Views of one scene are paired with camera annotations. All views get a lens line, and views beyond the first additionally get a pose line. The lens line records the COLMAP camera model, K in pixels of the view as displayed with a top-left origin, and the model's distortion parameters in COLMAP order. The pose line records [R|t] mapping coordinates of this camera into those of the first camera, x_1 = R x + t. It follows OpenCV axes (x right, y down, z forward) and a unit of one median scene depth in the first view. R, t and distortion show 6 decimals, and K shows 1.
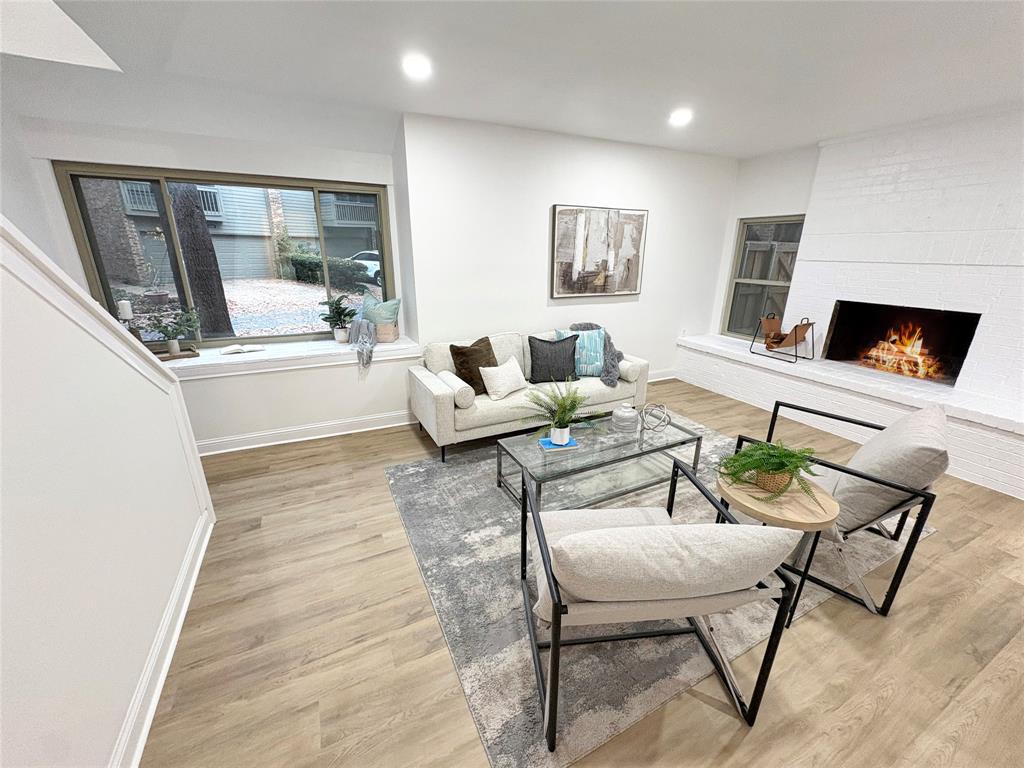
lens RADIAL K [[406.6, 0, 510.9], [0, 406.6, 383.1], [0, 0, 1]] dist [-0.000251, 0.000124]
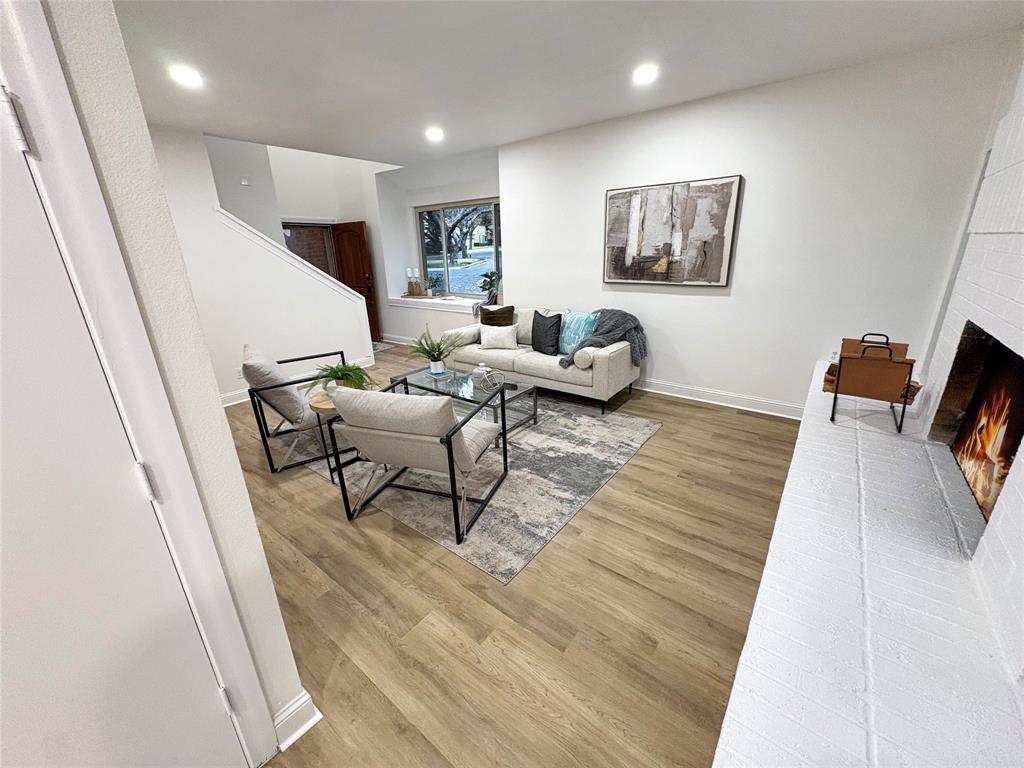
lens RADIAL K [[406.6, 0, 511.8], [0, 406.6, 383.6], [0, 0, 1]] dist [-0.000251, 0.000124]
pose [[0.440043, 0.268659, -0.856846, 1.013656], [-0.249468, 0.953209, 0.170756, -0.088917], [0.862628, 0.138616, 0.486475, 0.359632]]
